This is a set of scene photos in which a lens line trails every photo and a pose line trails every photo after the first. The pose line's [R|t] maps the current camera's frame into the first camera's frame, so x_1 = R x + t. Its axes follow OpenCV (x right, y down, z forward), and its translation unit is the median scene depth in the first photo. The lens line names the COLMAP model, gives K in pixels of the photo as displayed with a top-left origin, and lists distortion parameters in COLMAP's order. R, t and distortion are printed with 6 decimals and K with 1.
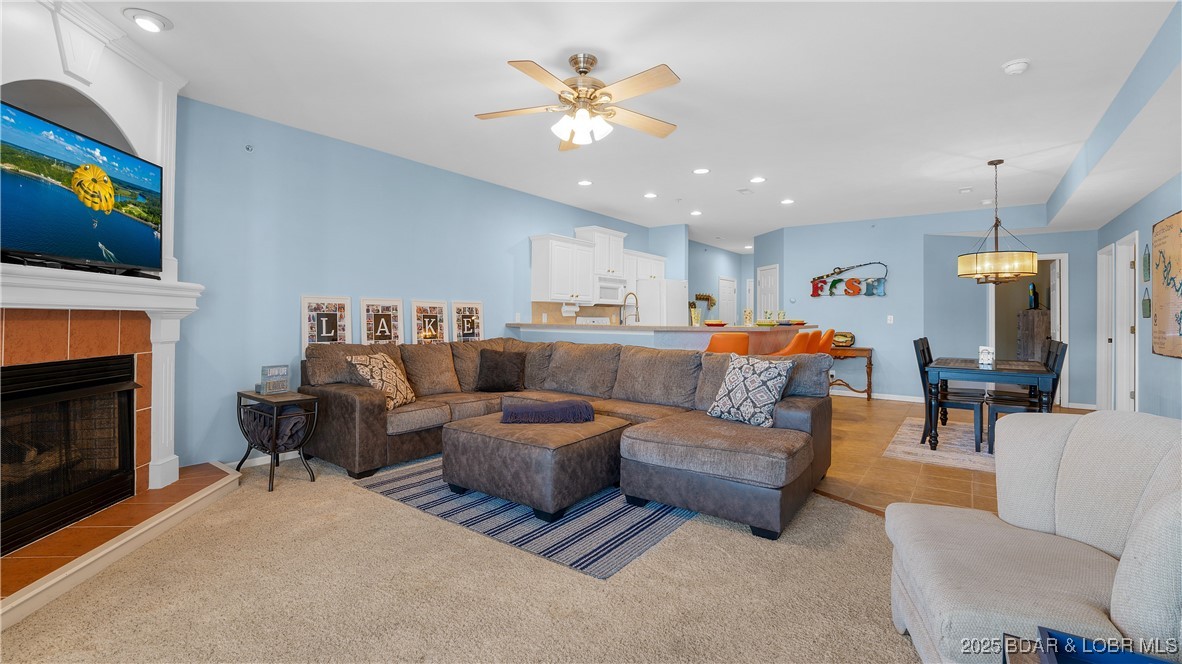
lens RADIAL K [[531.2, 0, 575.7], [0, 531.2, 304.9], [0, 0, 1]] dist [-0.001487, -0.000097]
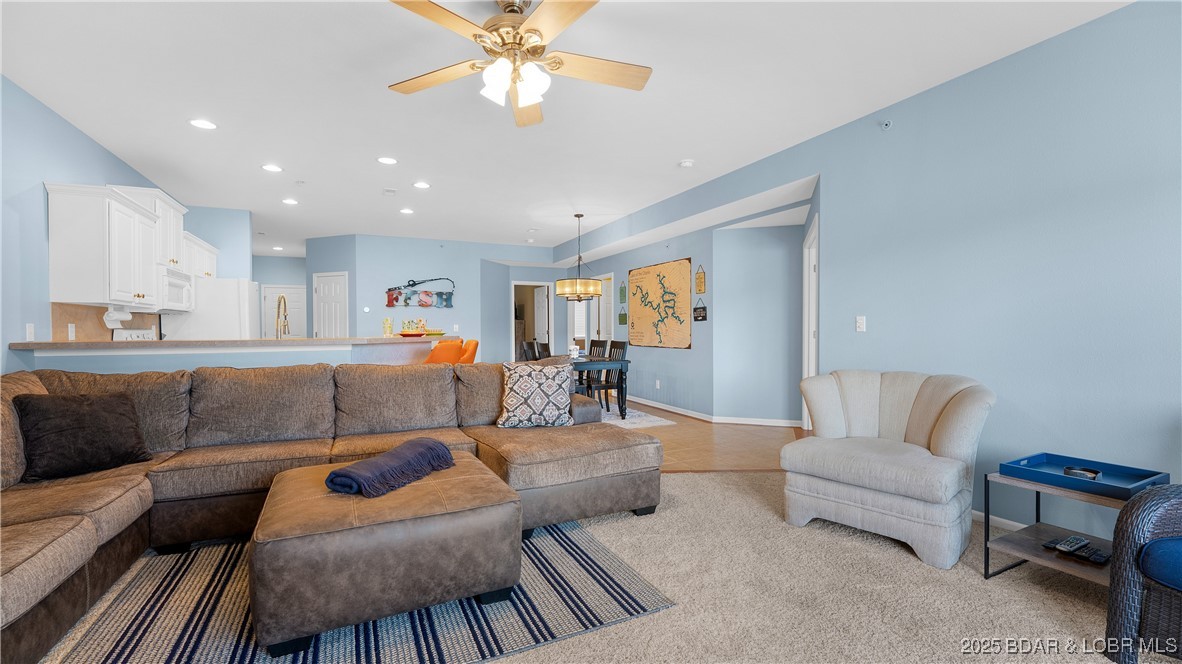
lens RADIAL K [[493.4, 0, 597.7], [0, 493.4, 331.6], [0, 0, 1]] dist [-0.012990, -0.000008]
pose [[0.448684, -0.017321, 0.893523, -0.347824], [-0.009614, 0.999661, 0.024206, 0.008261], [-0.893639, -0.019451, 0.448365, 0.335428]]
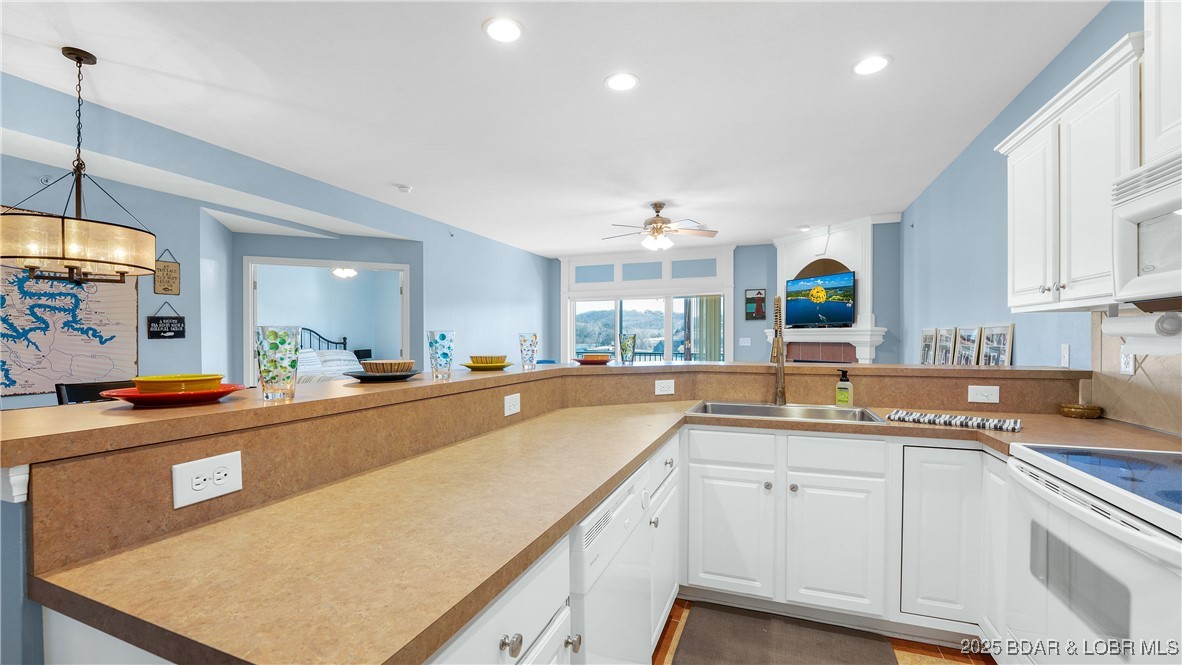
lens RADIAL K [[493.4, 0, 597.7], [0, 493.4, 332.1], [0, 0, 1]] dist [-0.012990, -0.000008]
pose [[-0.958115, -0.012324, -0.286119, 0.409598], [-0.002774, 0.999426, -0.033761, 0.022432], [0.286371, -0.031554, -0.957599, 1.535036]]
